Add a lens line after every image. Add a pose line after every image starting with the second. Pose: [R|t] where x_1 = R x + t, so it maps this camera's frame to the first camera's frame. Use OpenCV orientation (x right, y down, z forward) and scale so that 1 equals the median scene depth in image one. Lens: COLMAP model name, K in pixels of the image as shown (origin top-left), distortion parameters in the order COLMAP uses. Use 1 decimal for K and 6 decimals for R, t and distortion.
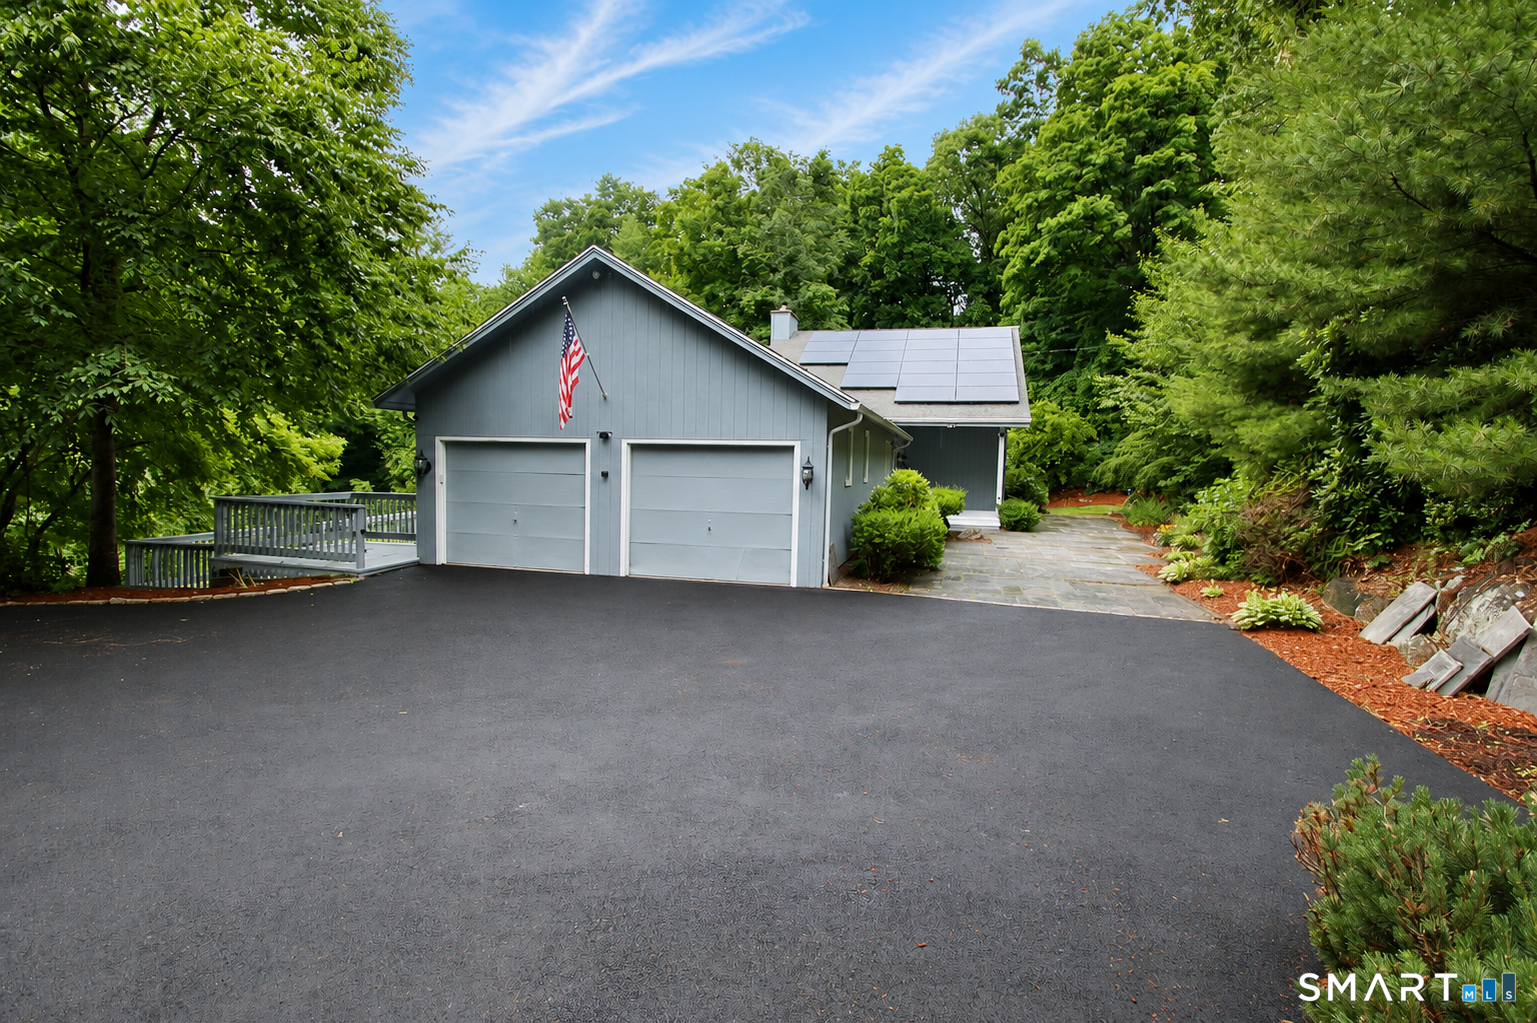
lens RADIAL K [[706.9, 0, 765.3], [0, 706.9, 534.3], [0, 0, 1]] dist [0.002931, 0.000166]
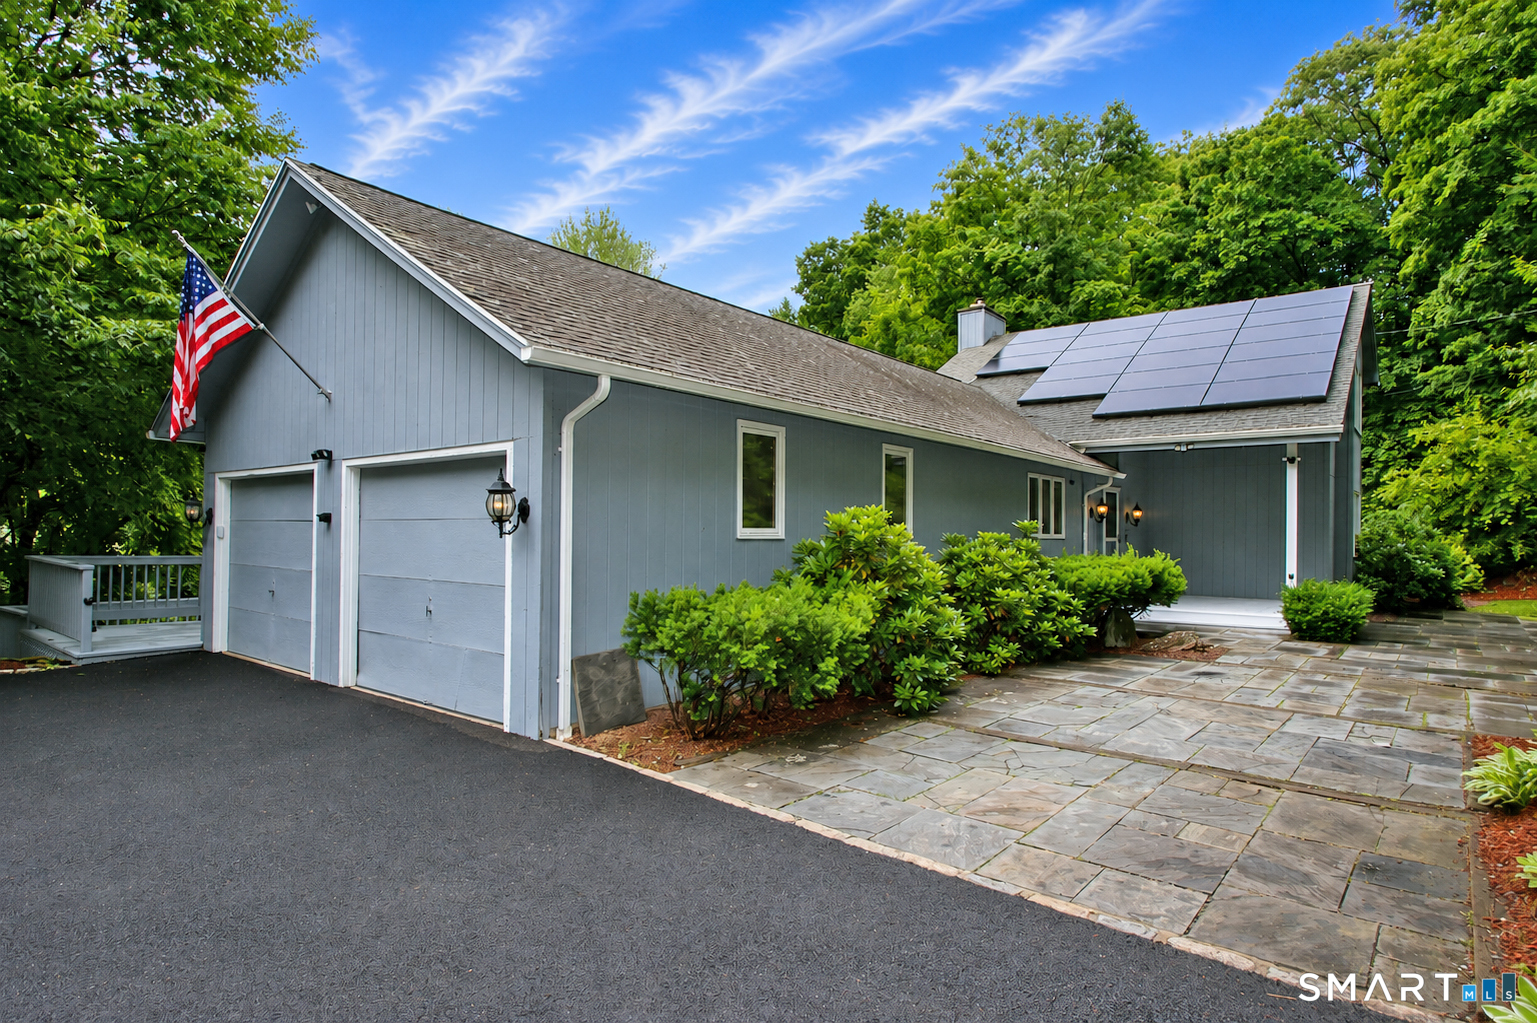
lens RADIAL K [[837.5, 0, 768.1], [0, 837.5, 534.7], [0, 0, 1]] dist [0.003920, -0.024695]
pose [[0.916471, -0.010669, -0.399958, 0.137192], [-0.033296, 0.994143, -0.102815, -0.002512], [0.398712, 0.107544, 0.910749, 0.159628]]
